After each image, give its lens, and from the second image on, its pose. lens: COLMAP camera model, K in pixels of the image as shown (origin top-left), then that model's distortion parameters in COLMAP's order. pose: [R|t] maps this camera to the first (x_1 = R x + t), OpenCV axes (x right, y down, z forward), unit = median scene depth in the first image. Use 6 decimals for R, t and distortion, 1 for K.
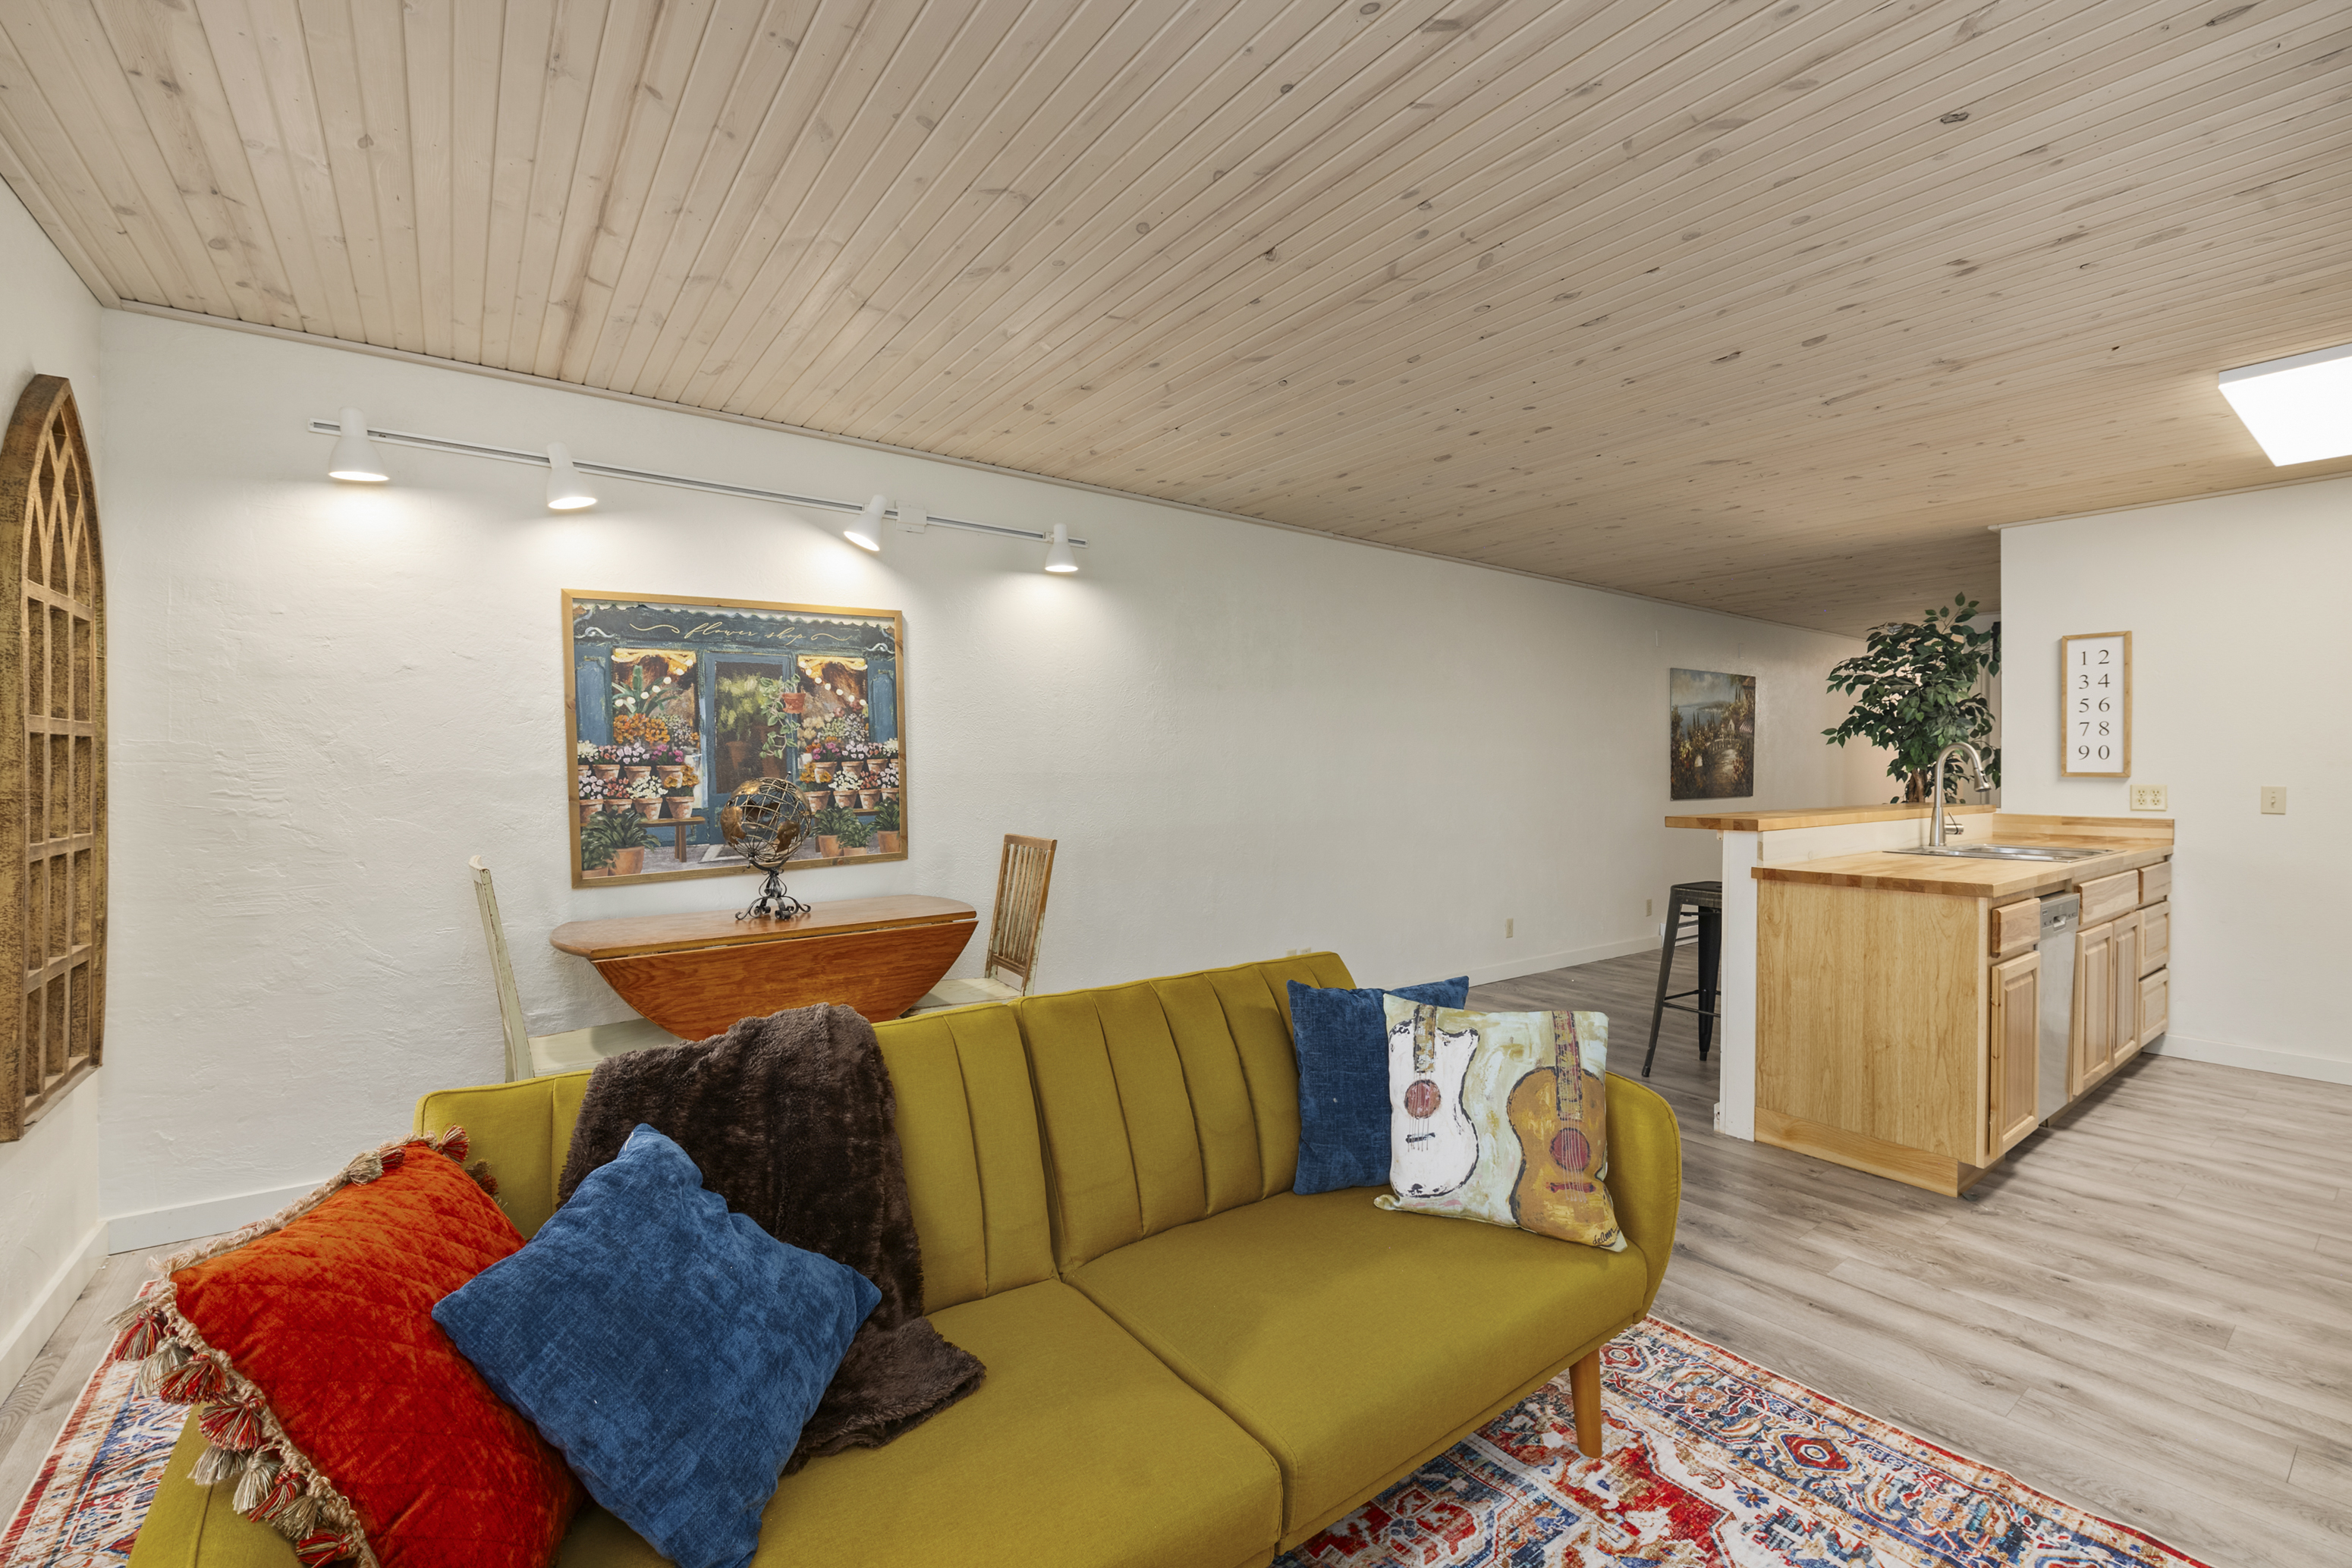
lens RADIAL K [[997.6, 0, 1180.0], [0, 997.6, 770.3], [0, 0, 1]] dist [-0.009908, -0.001585]
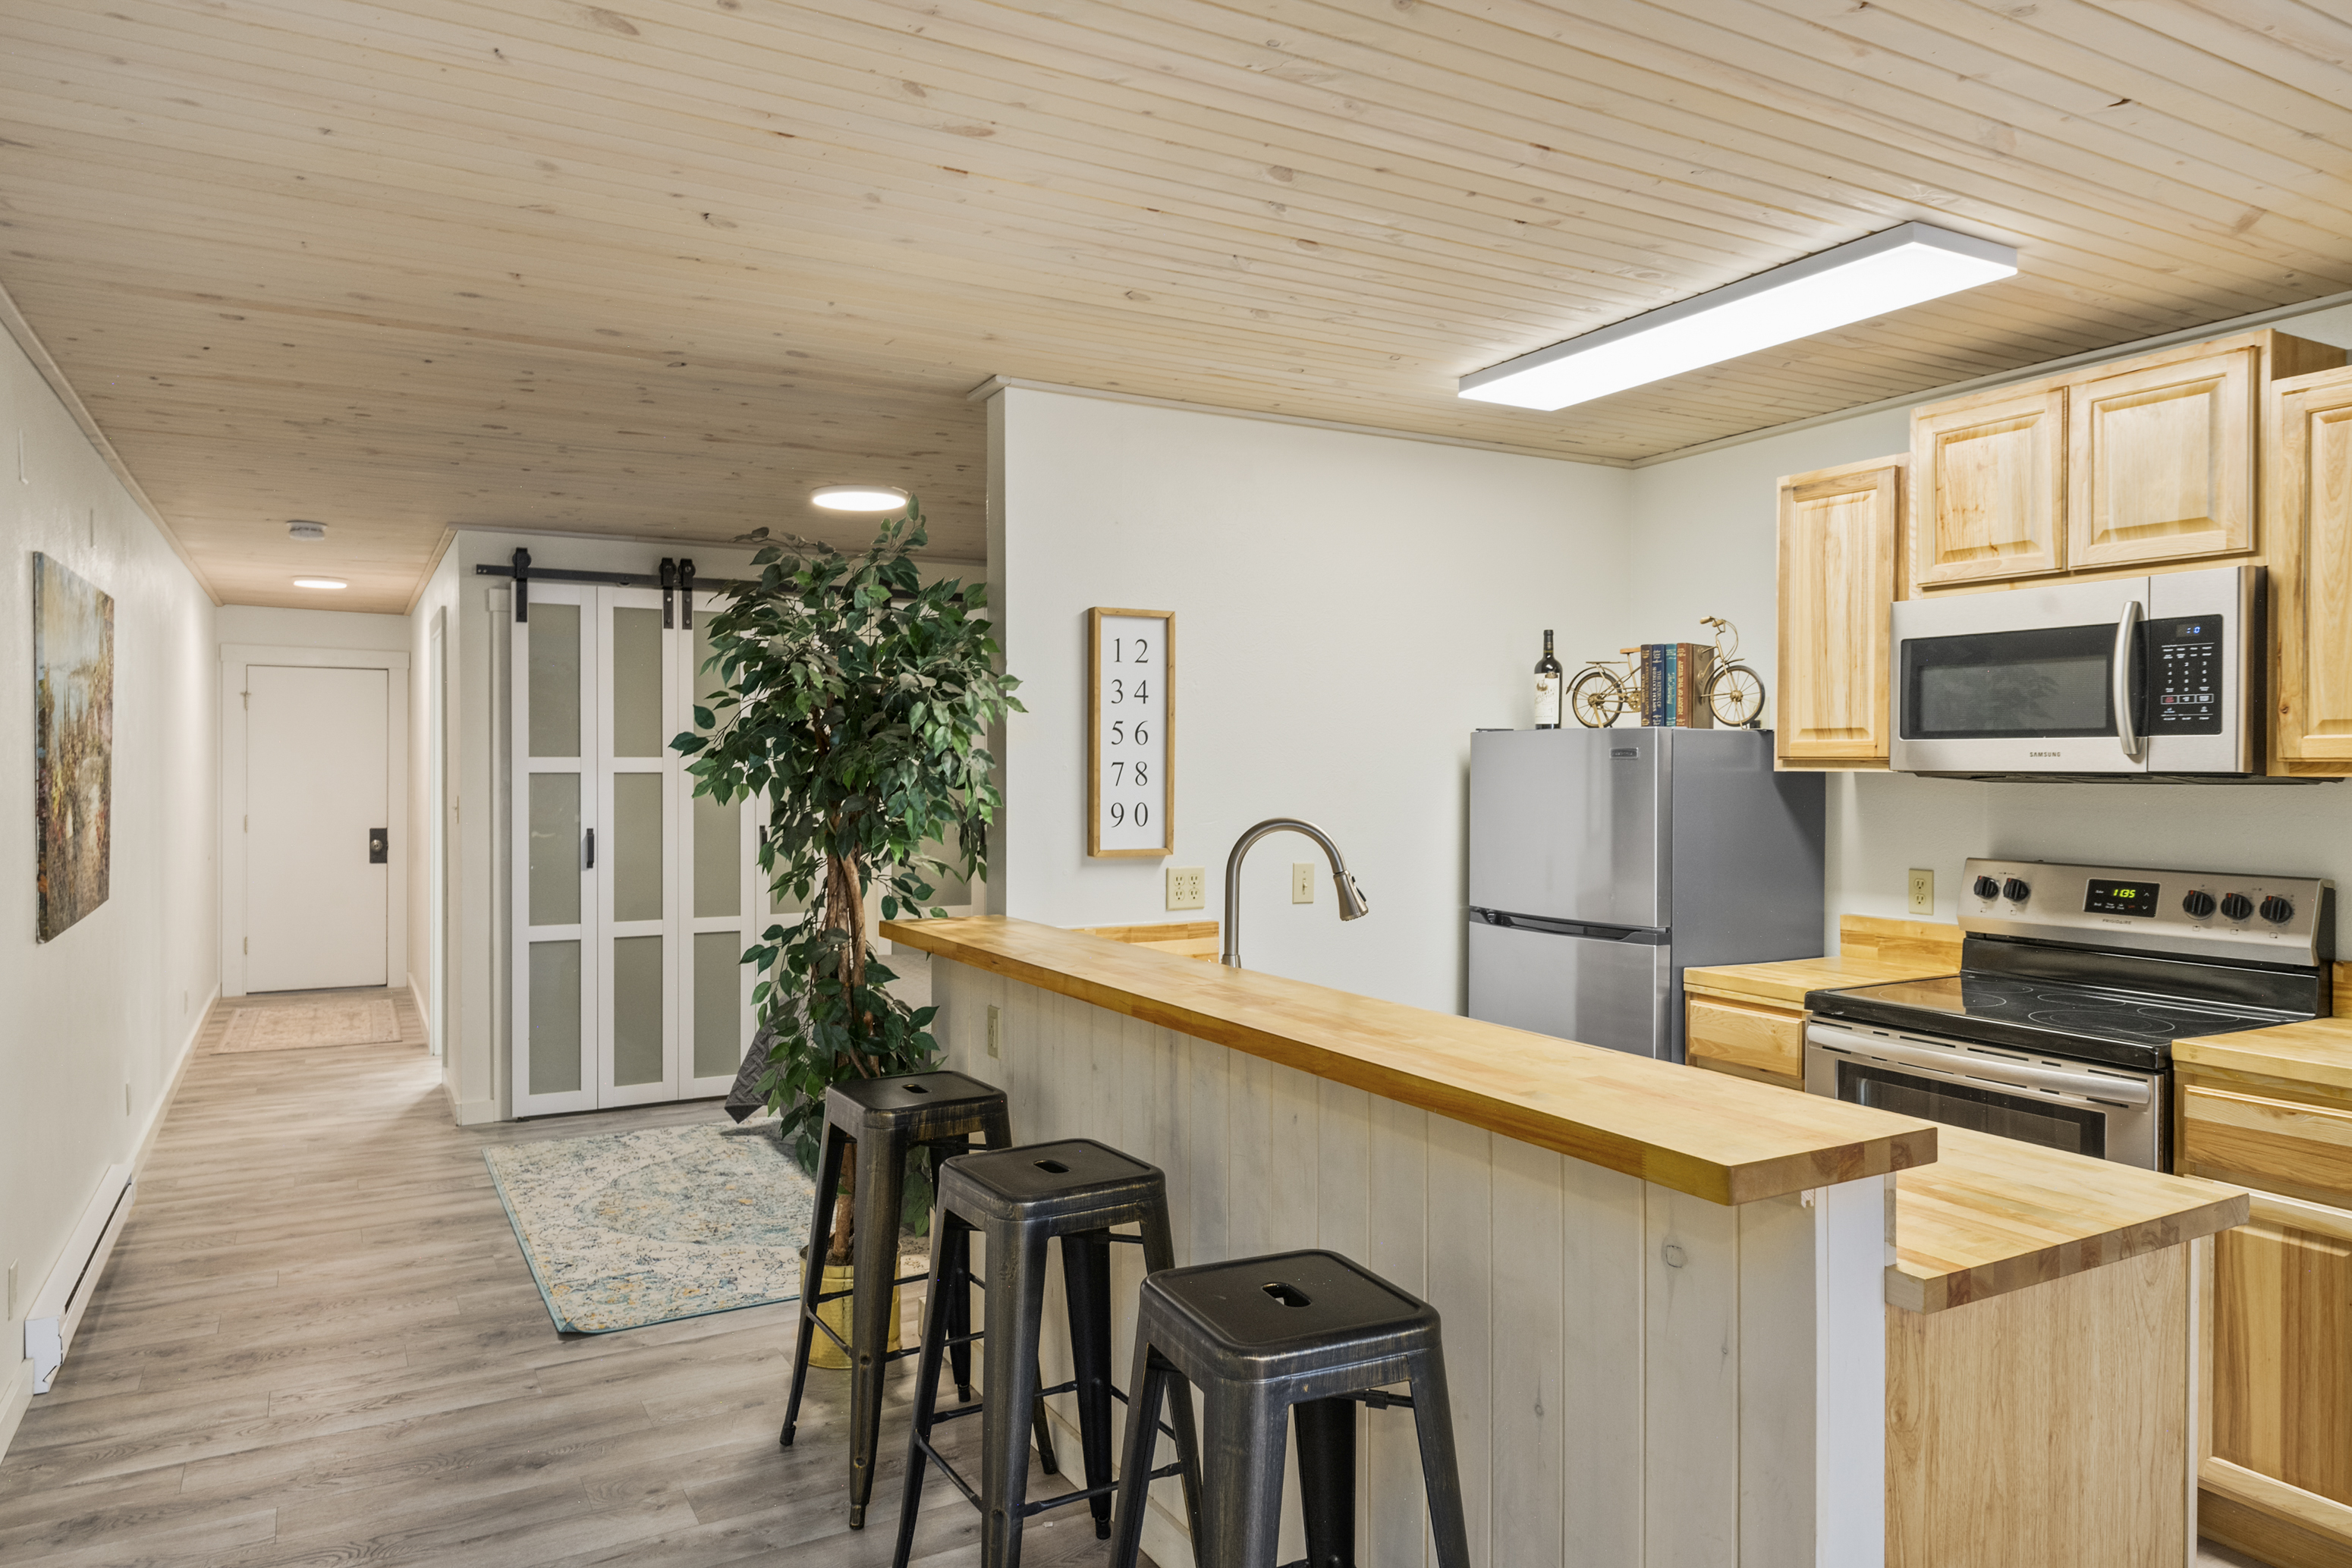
lens RADIAL K [[1512.3, 0, 1166.7], [0, 1512.3, 778.6], [0, 0, 1]] dist [0.010717, -0.008806]
pose [[0.134934, -0.011040, 0.990793, 0.063792], [0.000304, 0.999938, 0.011101, -0.064084], [-0.990854, -0.001197, 0.134929, 1.121714]]
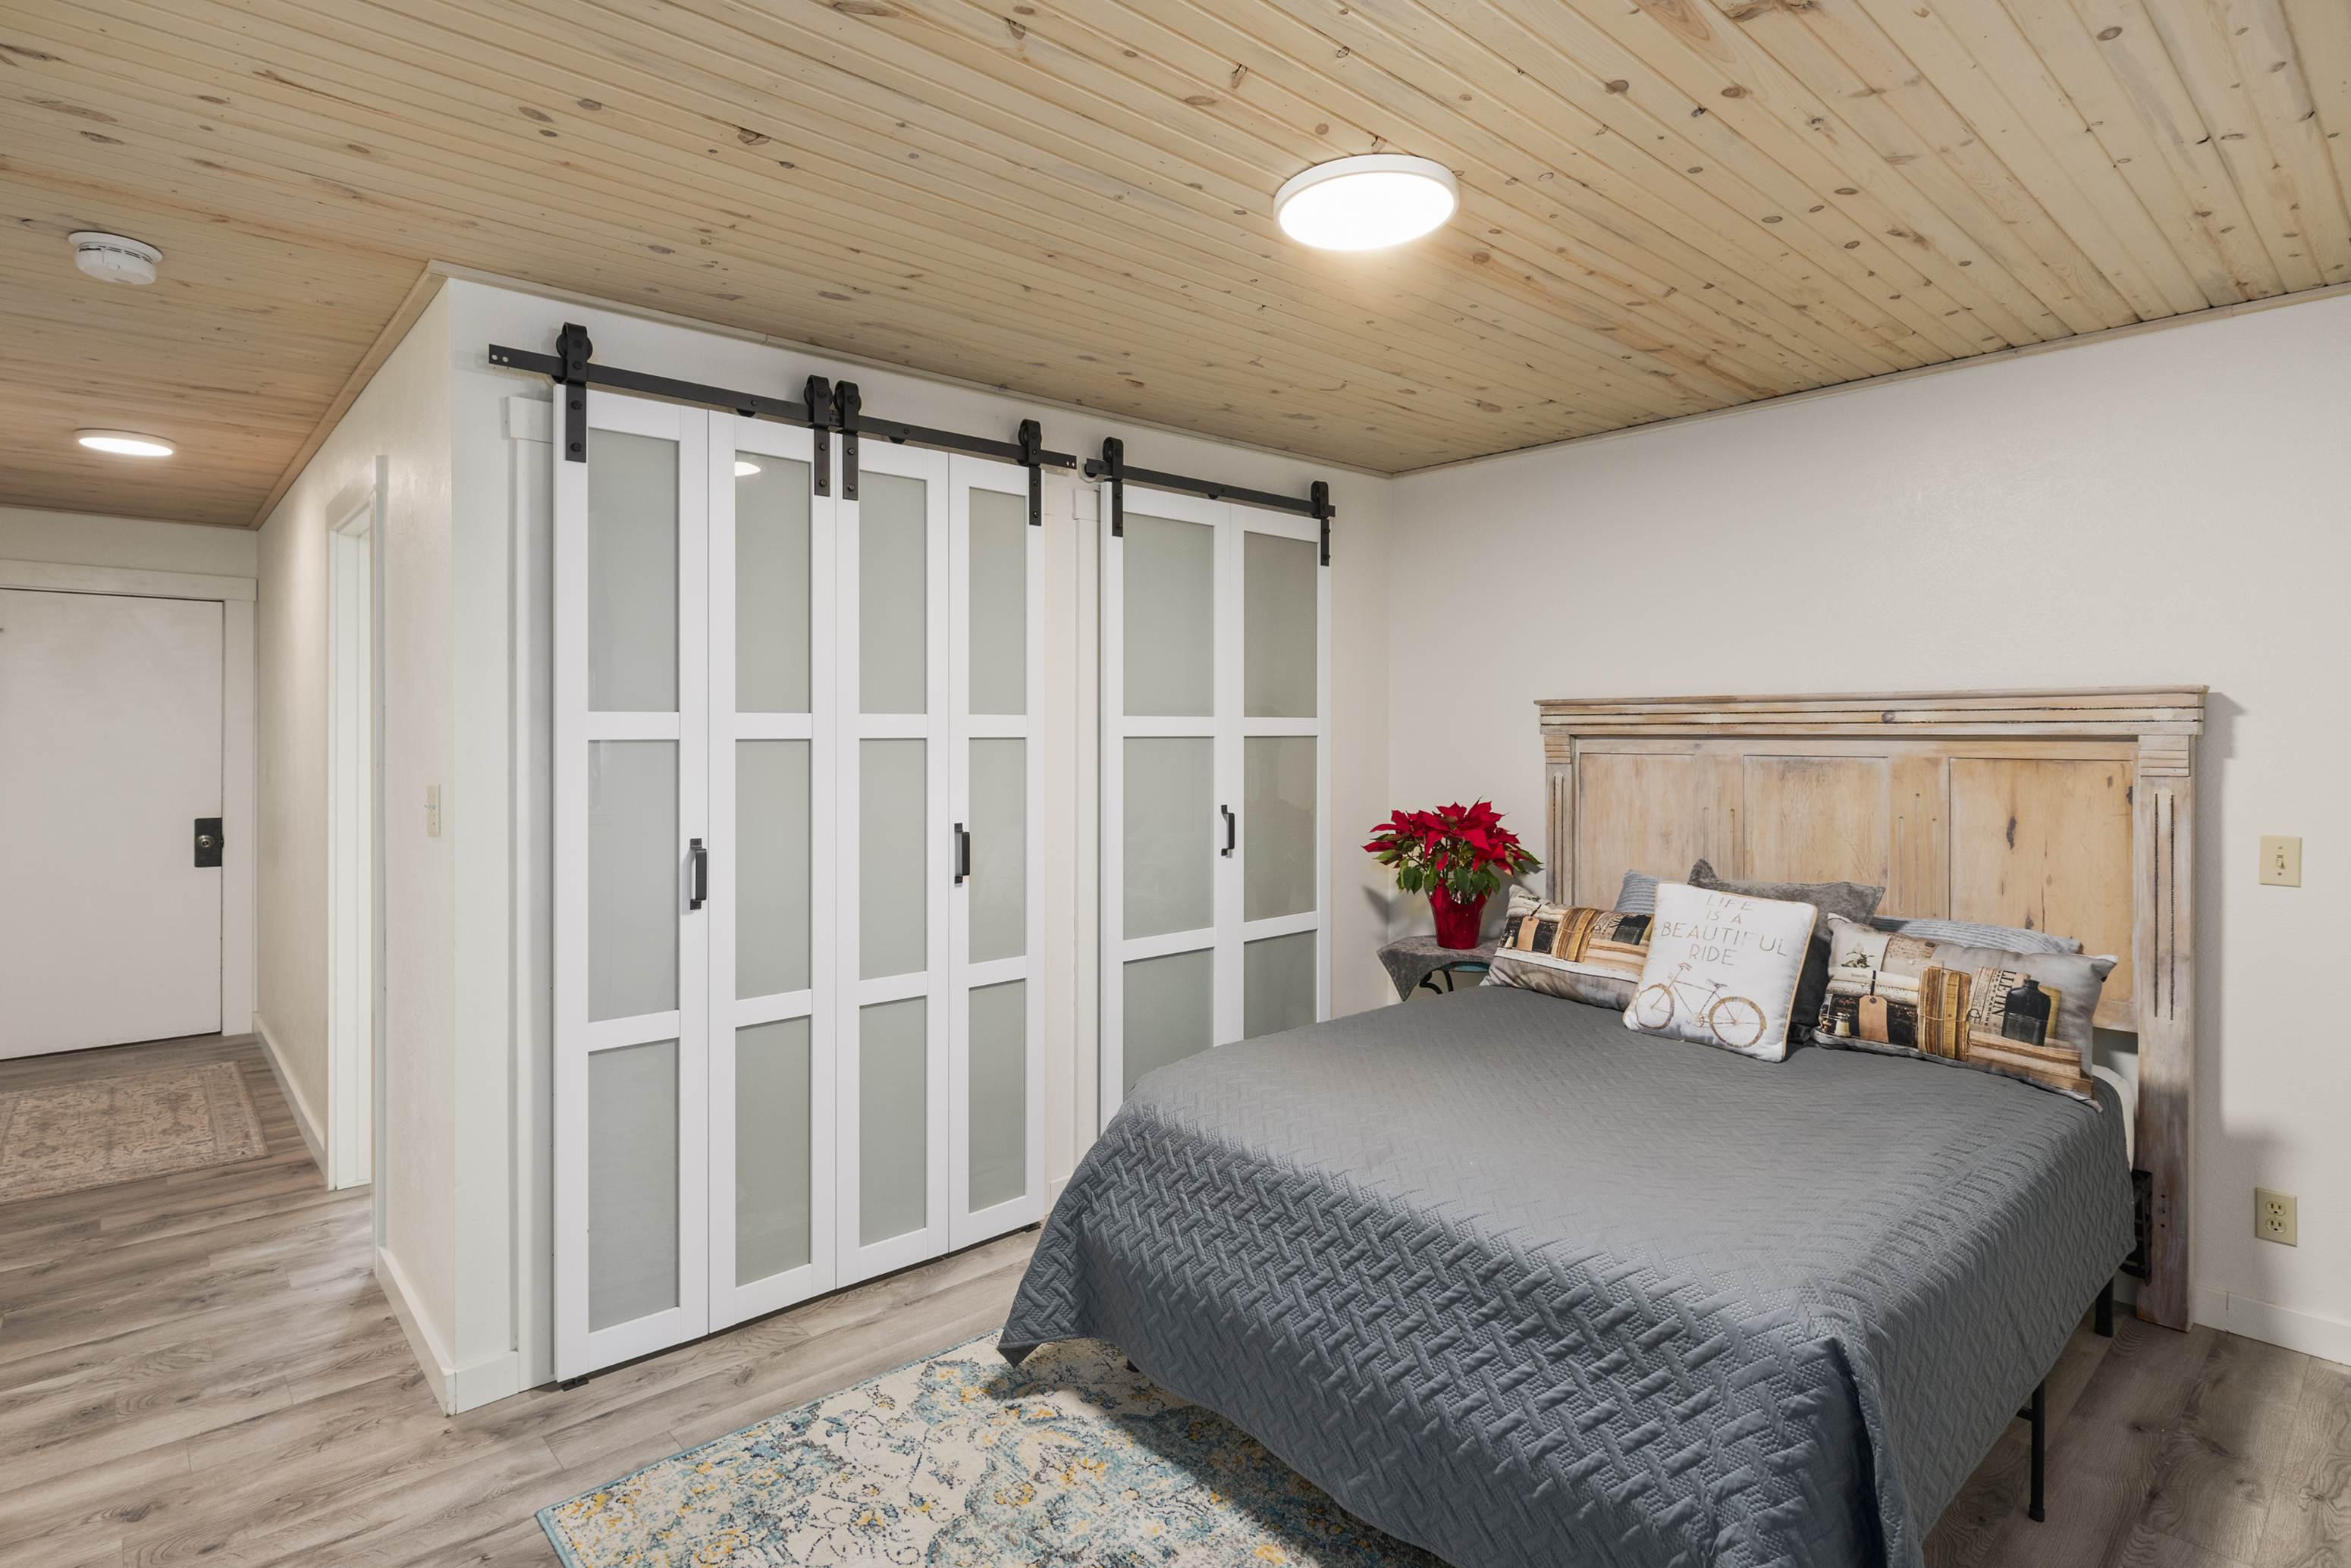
lens RADIAL K [[1204.7, 0, 1176.4], [0, 1204.7, 731.9], [0, 0, 1]] dist [-0.002894, -0.002545]
pose [[-0.089225, -0.001216, 0.996011, 0.936380], [0.002853, 0.999995, 0.001476, -0.056574], [-0.996007, 0.002973, -0.089222, 1.805874]]
